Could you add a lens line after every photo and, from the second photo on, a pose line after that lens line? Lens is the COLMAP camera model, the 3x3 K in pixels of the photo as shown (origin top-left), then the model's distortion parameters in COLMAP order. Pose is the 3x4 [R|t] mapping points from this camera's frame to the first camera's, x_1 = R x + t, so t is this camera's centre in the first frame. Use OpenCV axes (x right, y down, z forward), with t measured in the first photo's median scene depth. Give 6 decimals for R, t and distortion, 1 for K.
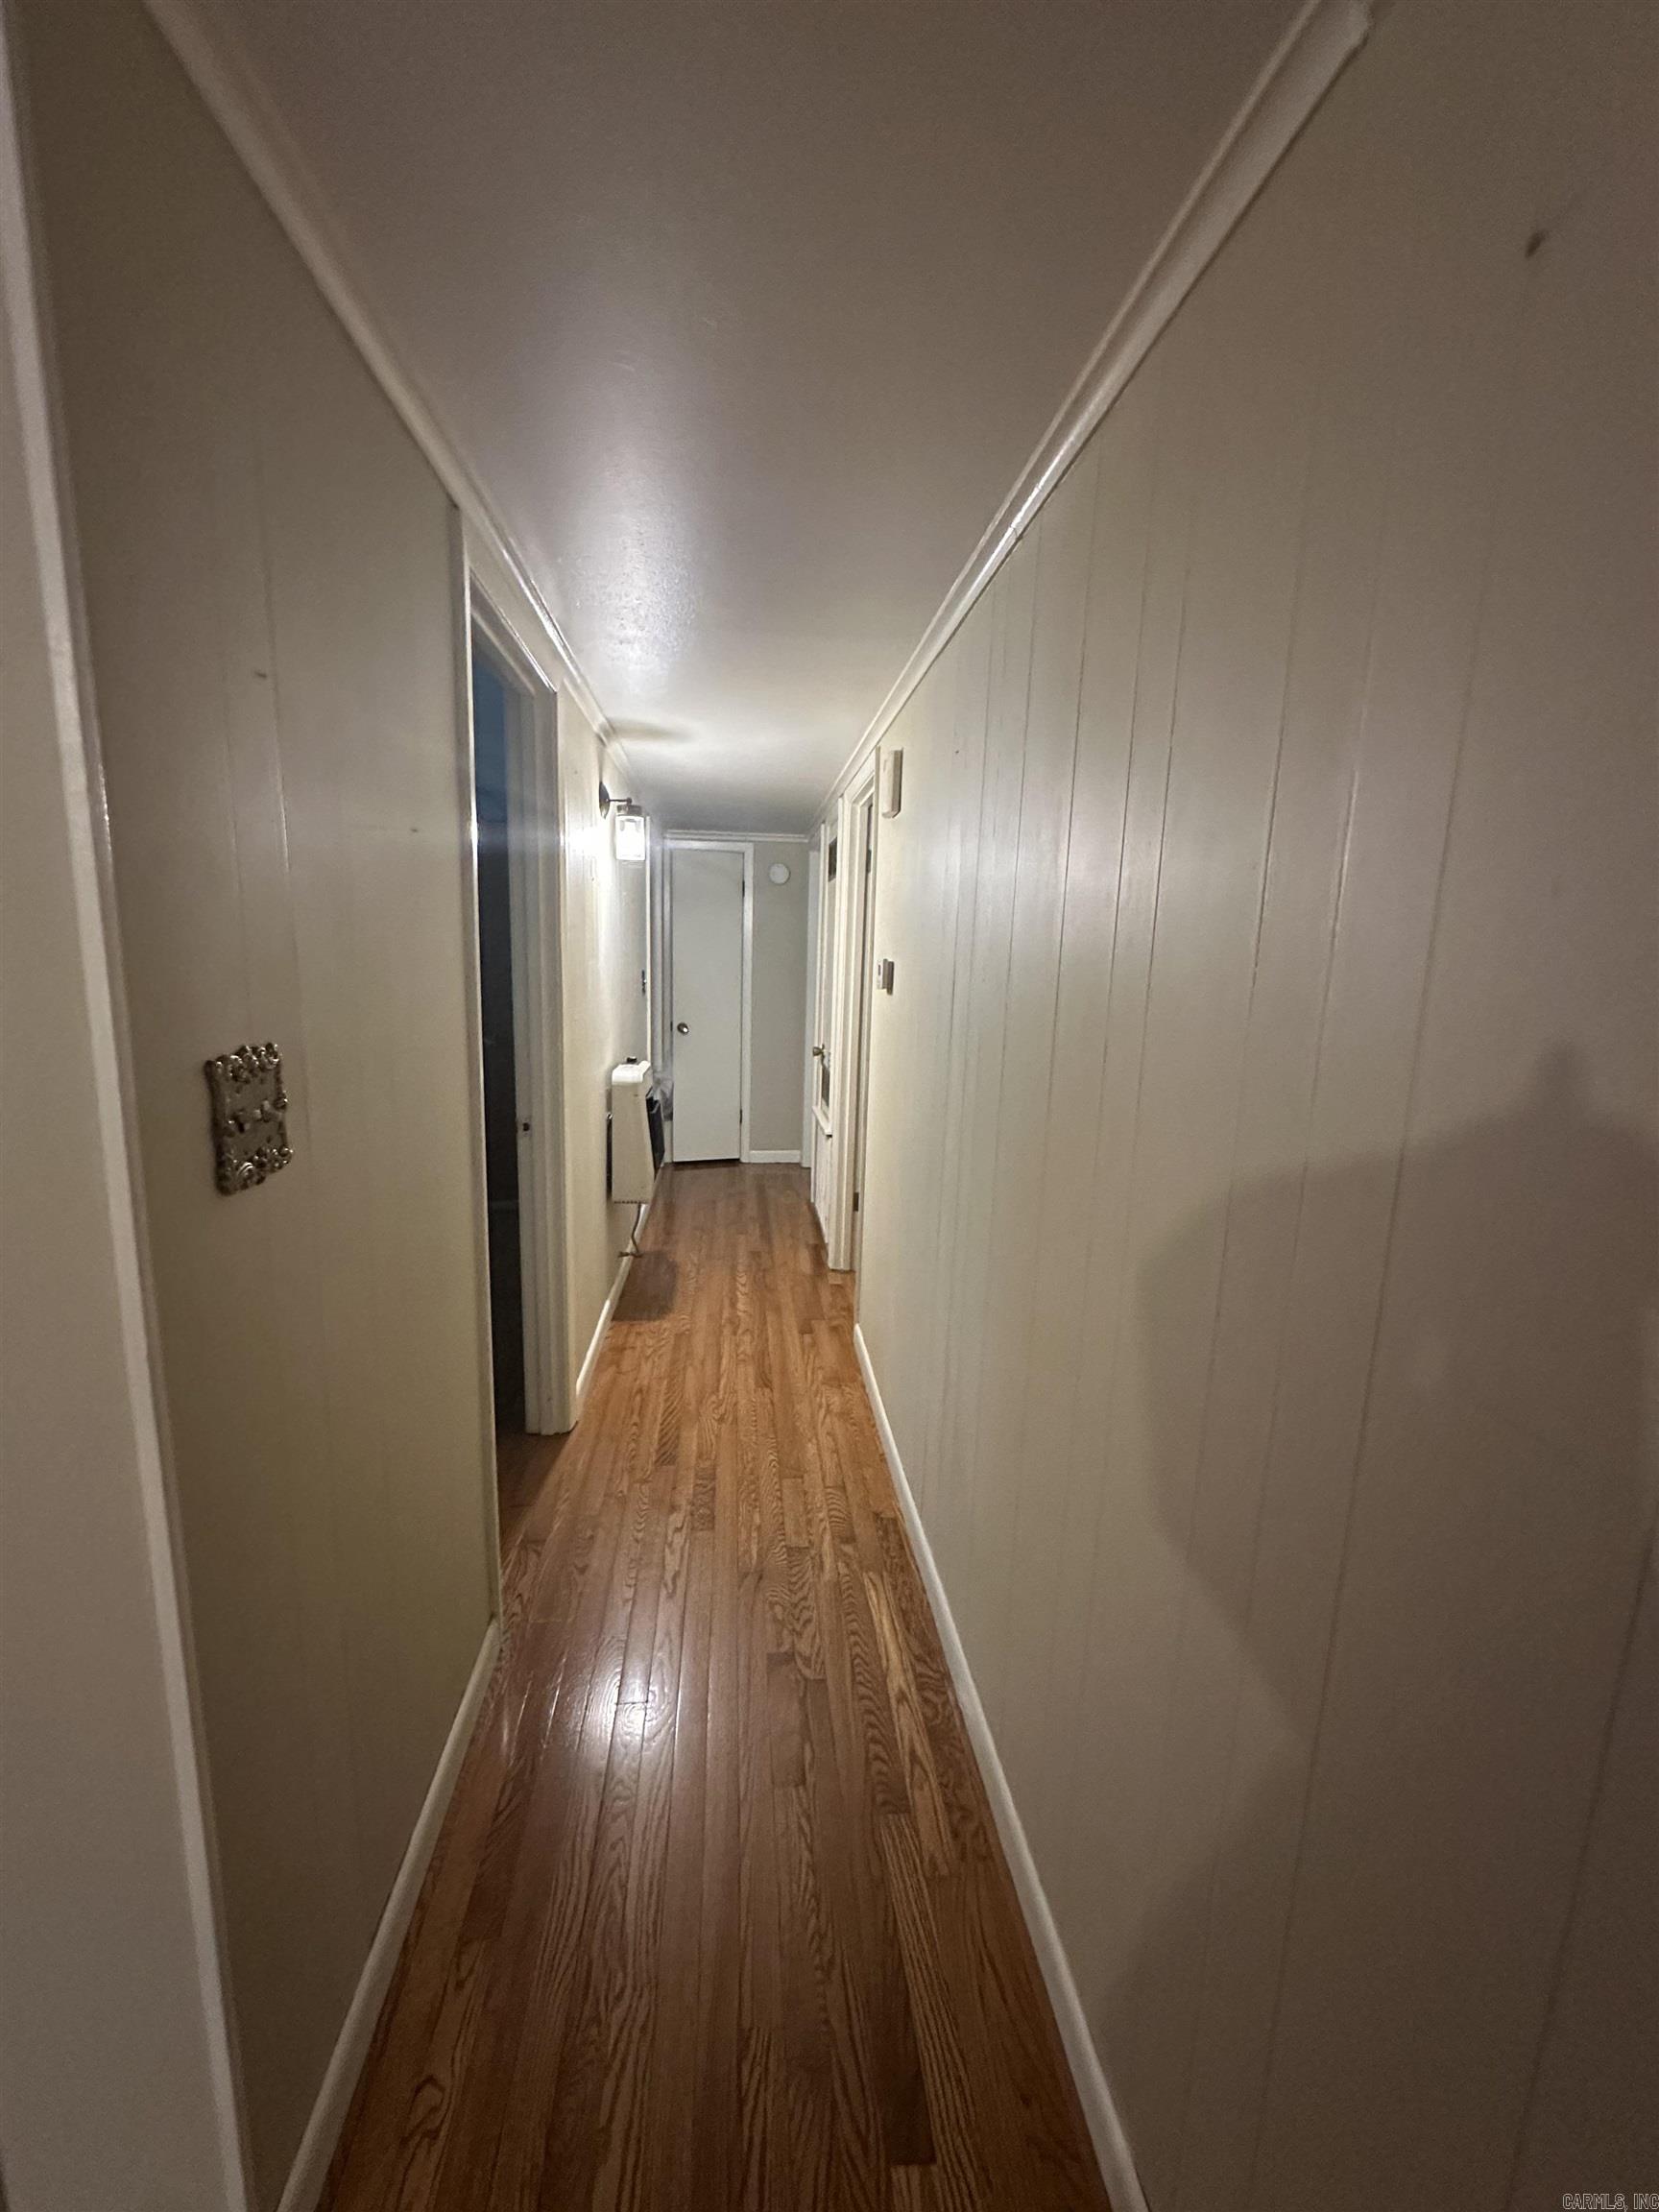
lens RADIAL K [[885.0, 0, 827.5], [0, 885.0, 1106.2], [0, 0, 1]] dist [-0.001114, -0.000137]
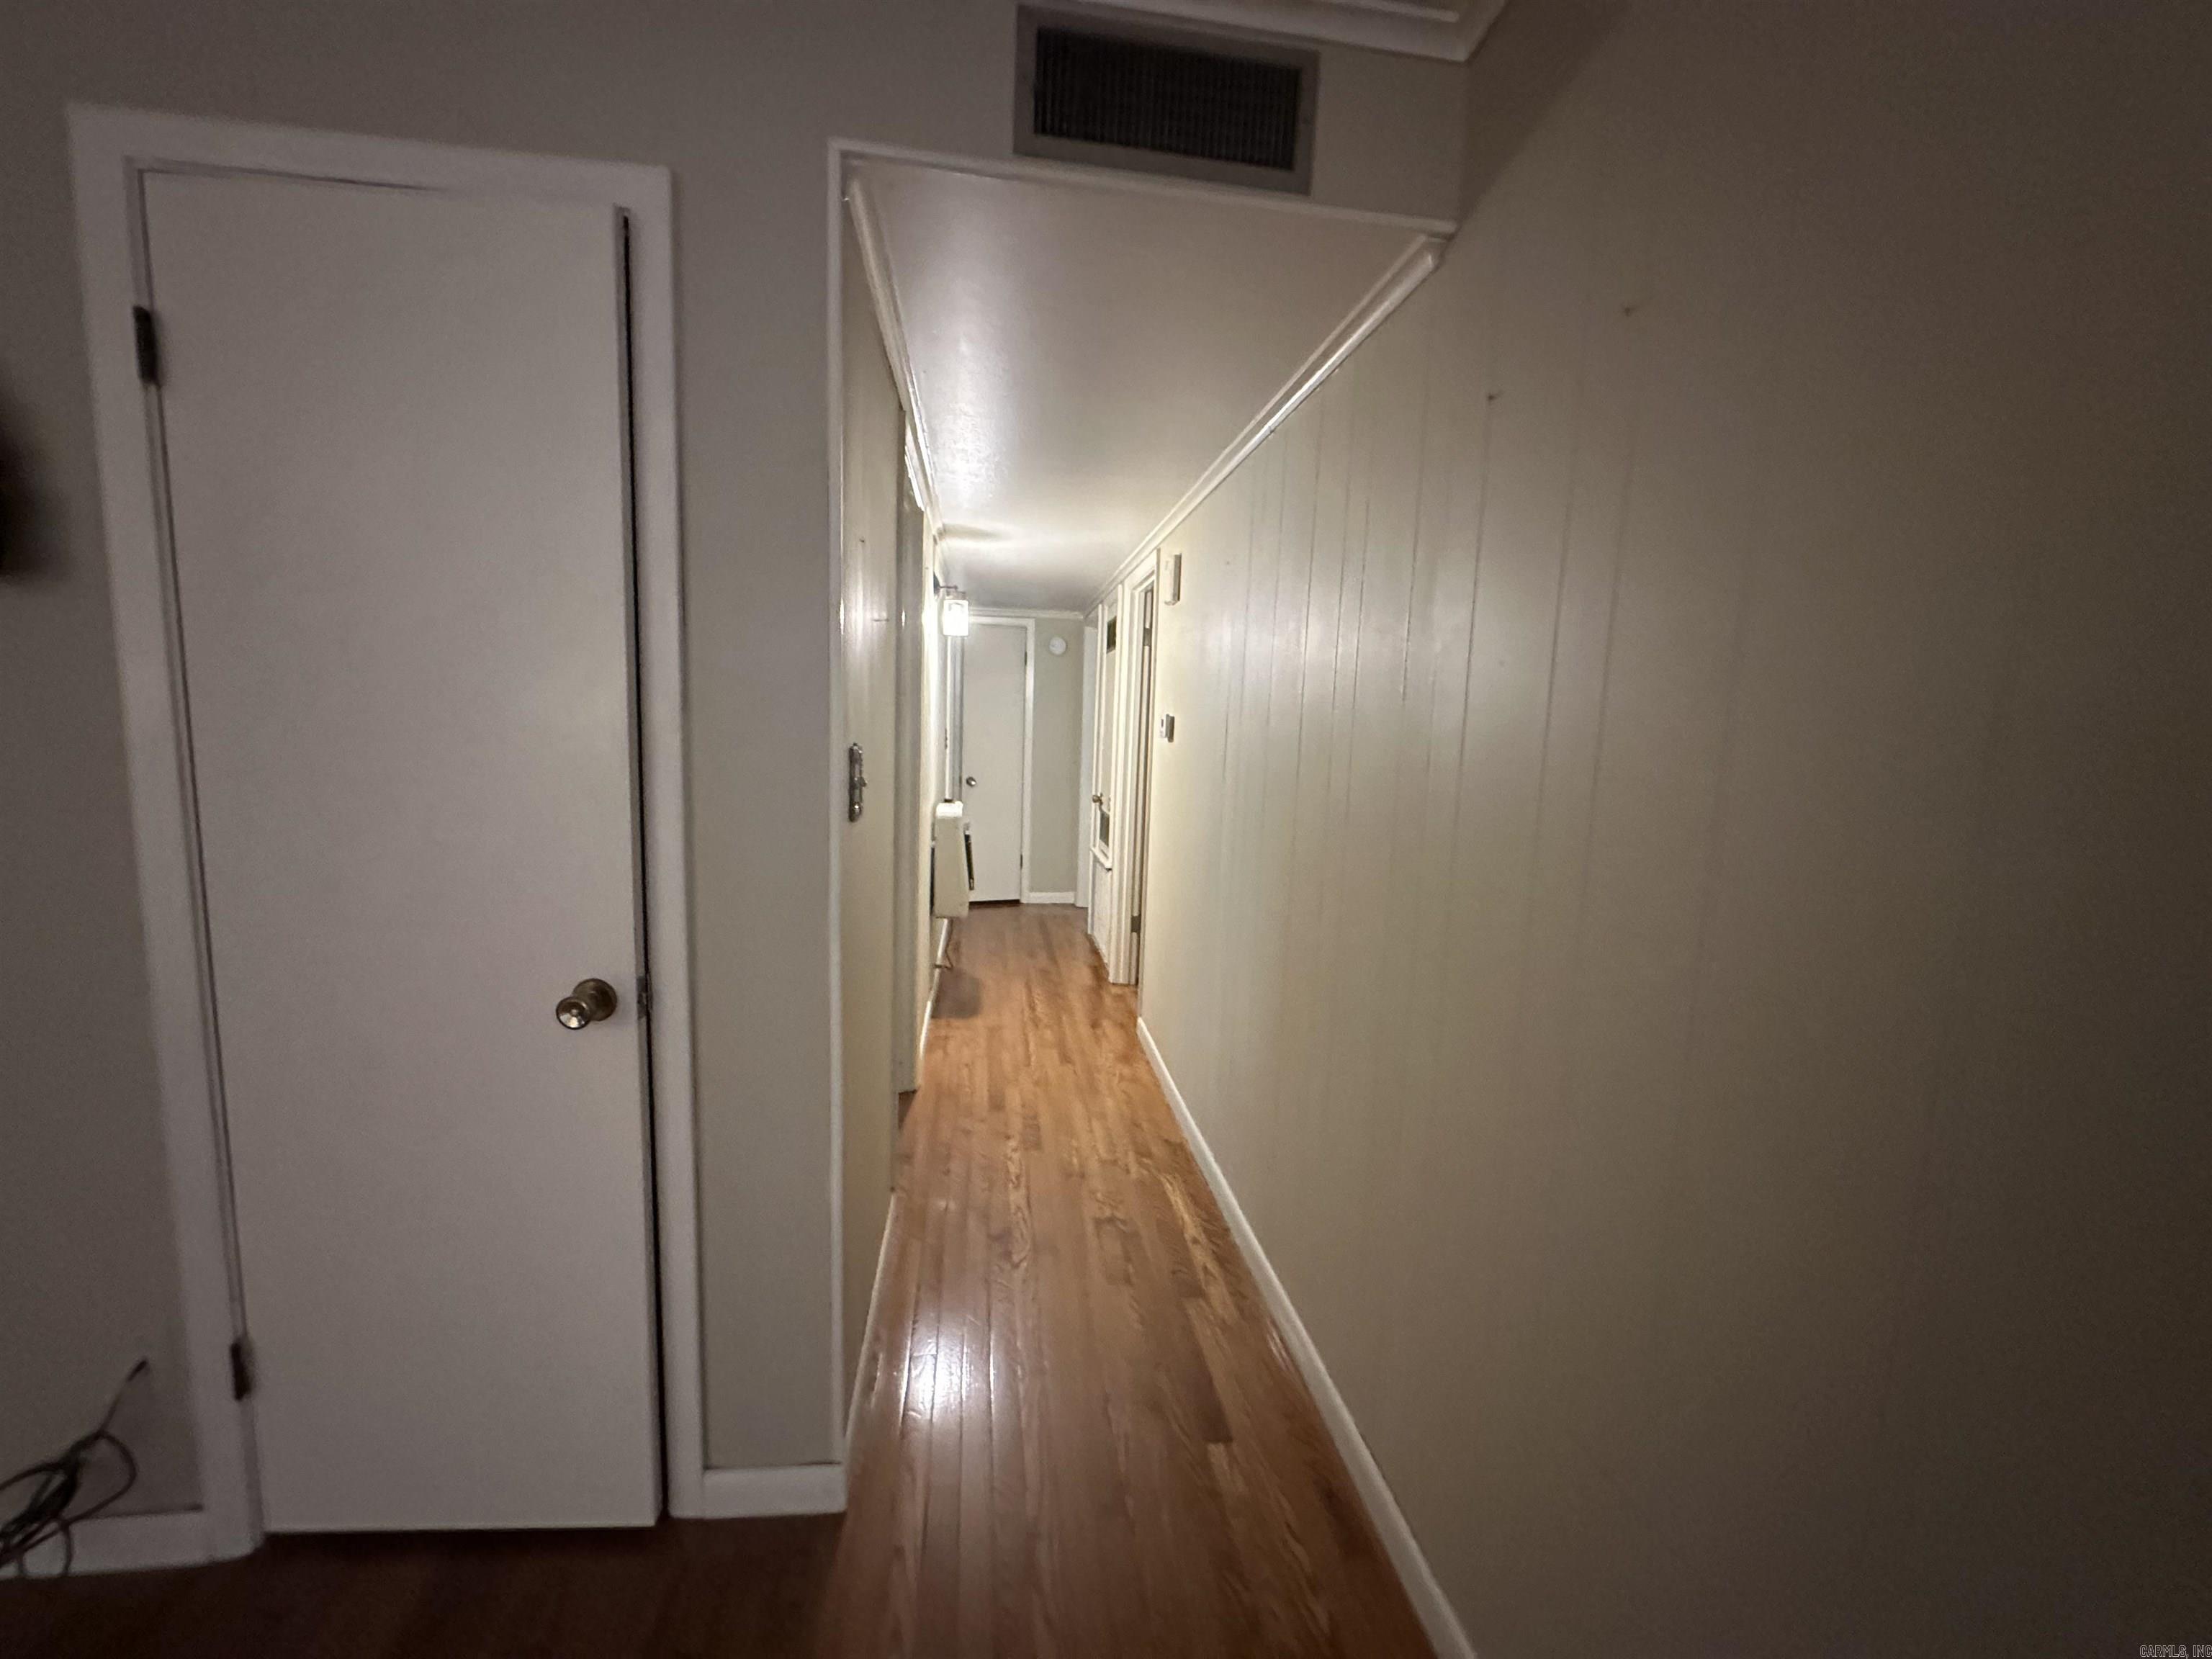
lens RADIAL K [[885.0, 0, 1105.2], [0, 885.0, 832.3], [0, 0, 1]] dist [-0.001114, -0.000137]
pose [[0.999457, -0.000798, 0.032929, -0.060827], [0.002402, 0.998811, -0.048699, 0.061380], [-0.032851, 0.048751, 0.998271, -0.240977]]
